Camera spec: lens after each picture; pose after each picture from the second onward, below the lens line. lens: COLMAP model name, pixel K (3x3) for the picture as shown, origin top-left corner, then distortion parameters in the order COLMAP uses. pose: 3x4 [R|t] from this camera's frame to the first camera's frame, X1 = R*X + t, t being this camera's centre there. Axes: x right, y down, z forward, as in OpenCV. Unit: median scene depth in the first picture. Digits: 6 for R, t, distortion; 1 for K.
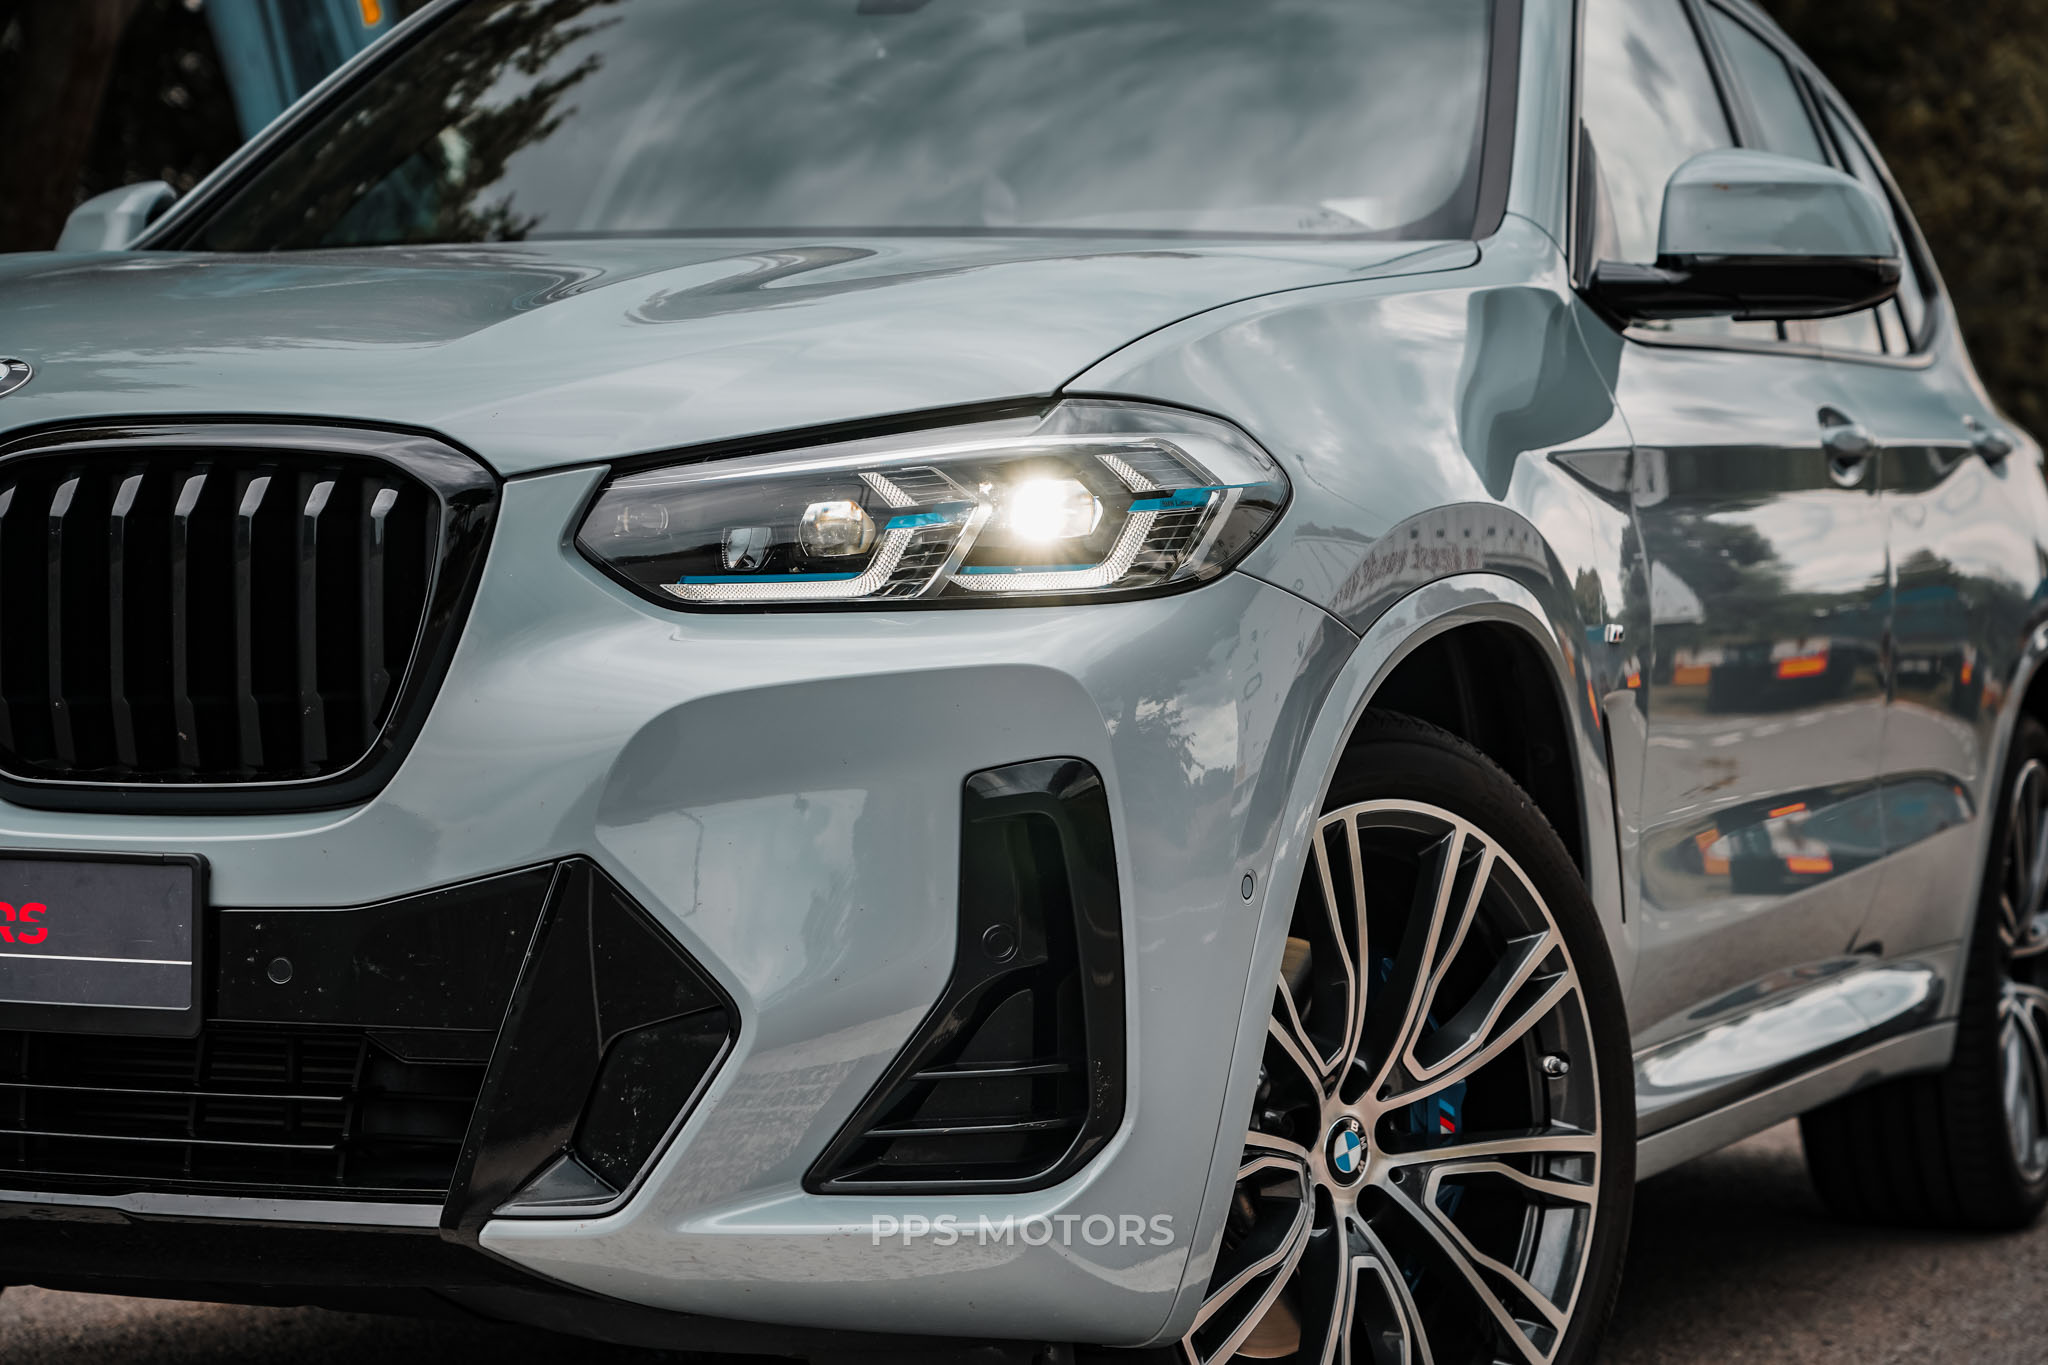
lens RADIAL K [[4972.7, 0, 1024.0], [0, 4972.7, 682.5], [0, 0, 1]] dist [-0.367010, 0.082532]
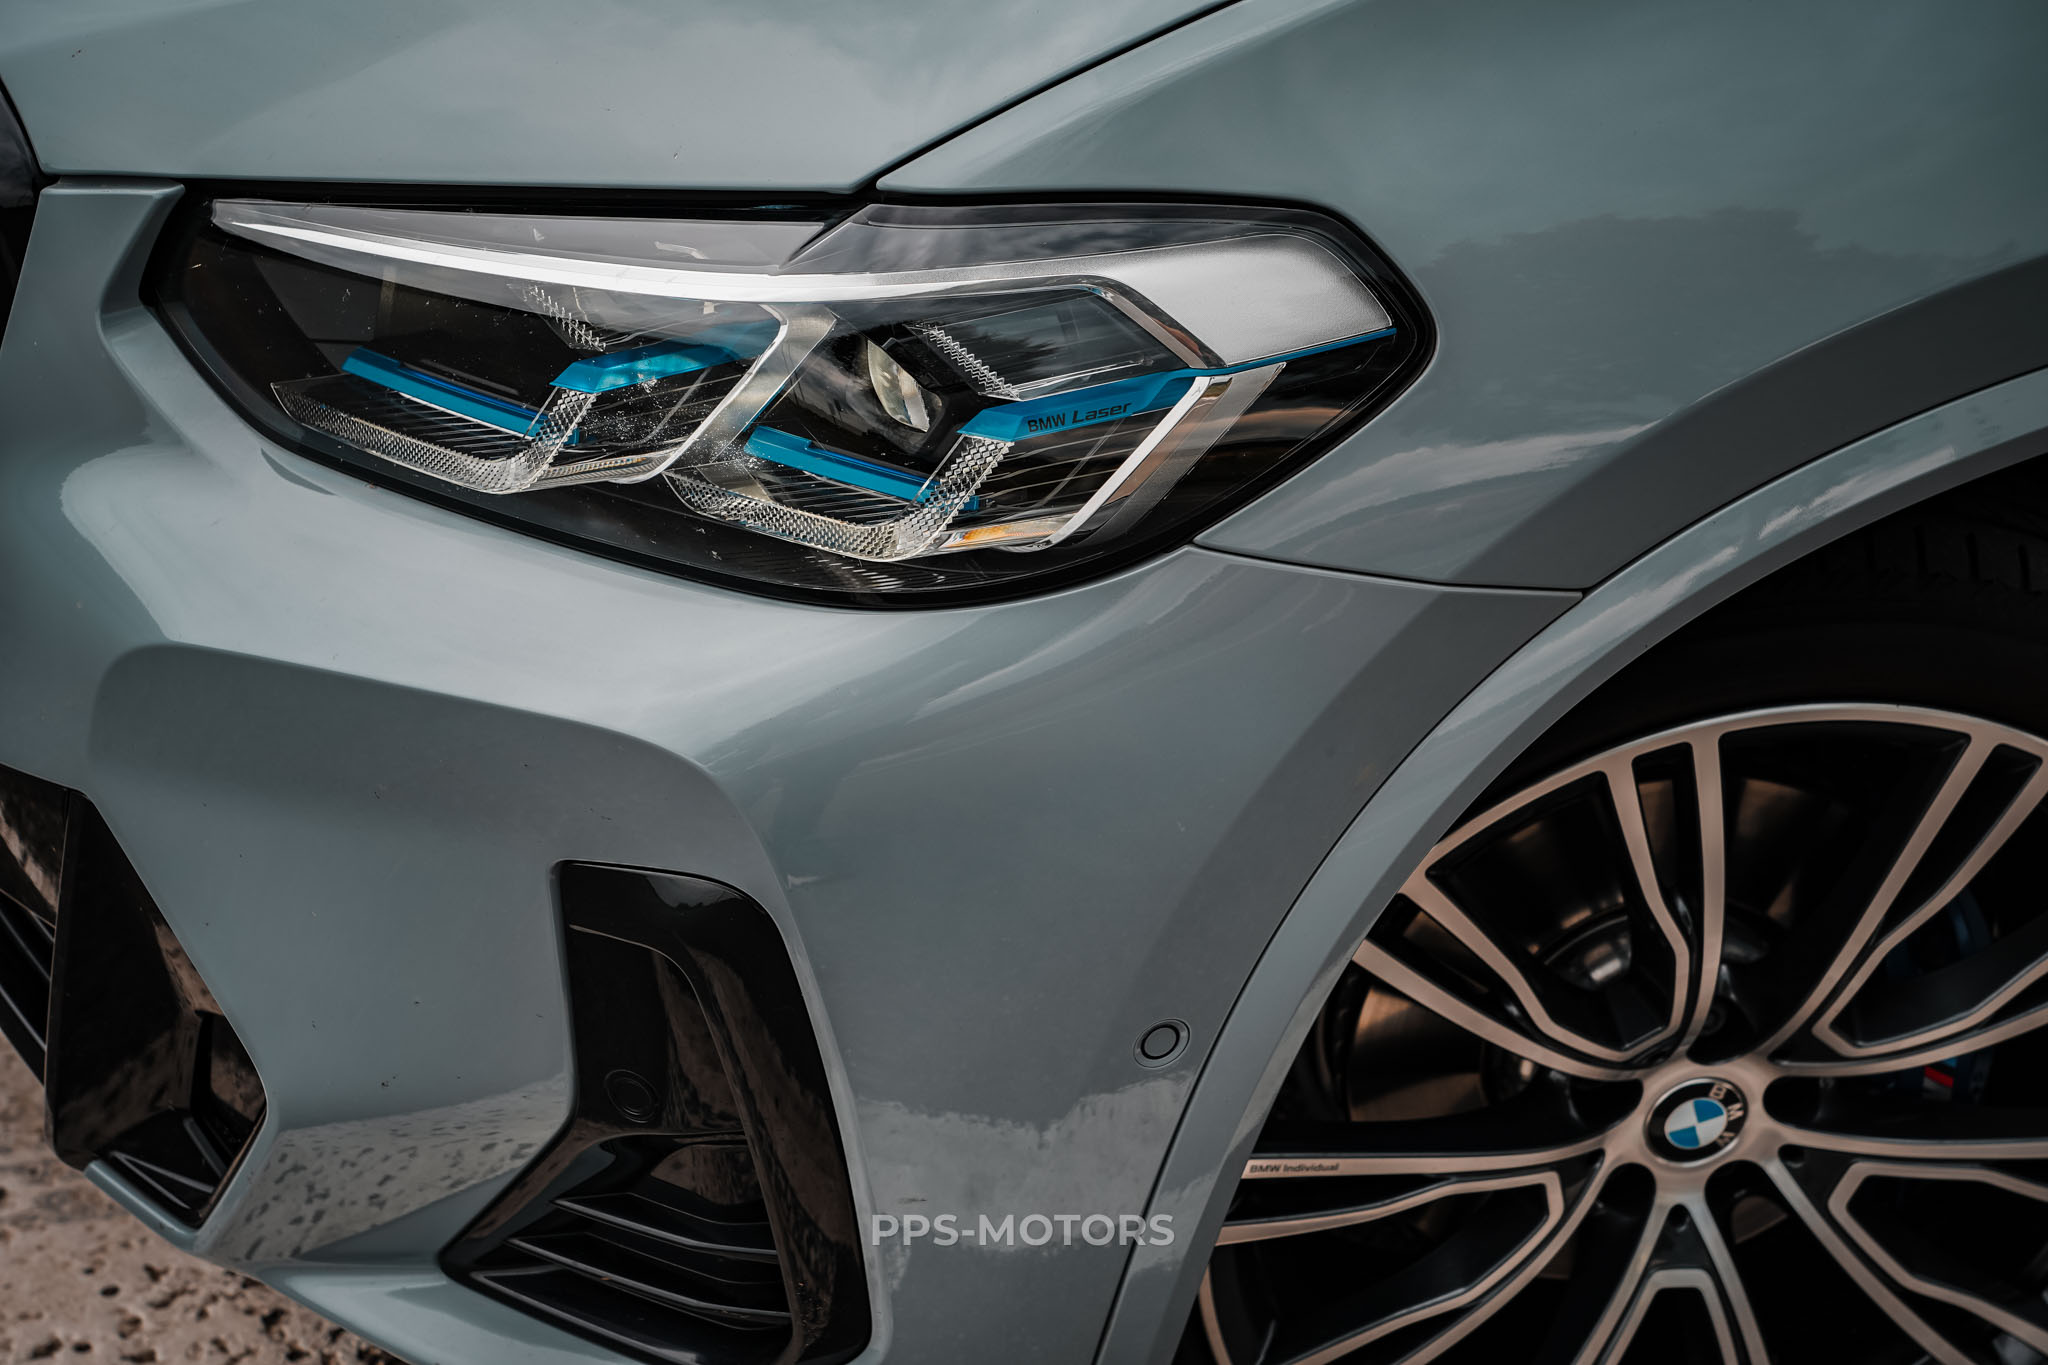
lens RADIAL K [[2968.6, 0, 1061.2], [0, 2968.6, 681.2], [0, 0, 1]] dist [0.019729, -0.014282]
pose [[0.792893, 0.324713, -0.515637, 0.201433], [-0.015661, 0.856774, 0.515455, -0.174899], [0.609159, -0.400625, 0.684415, 0.766336]]
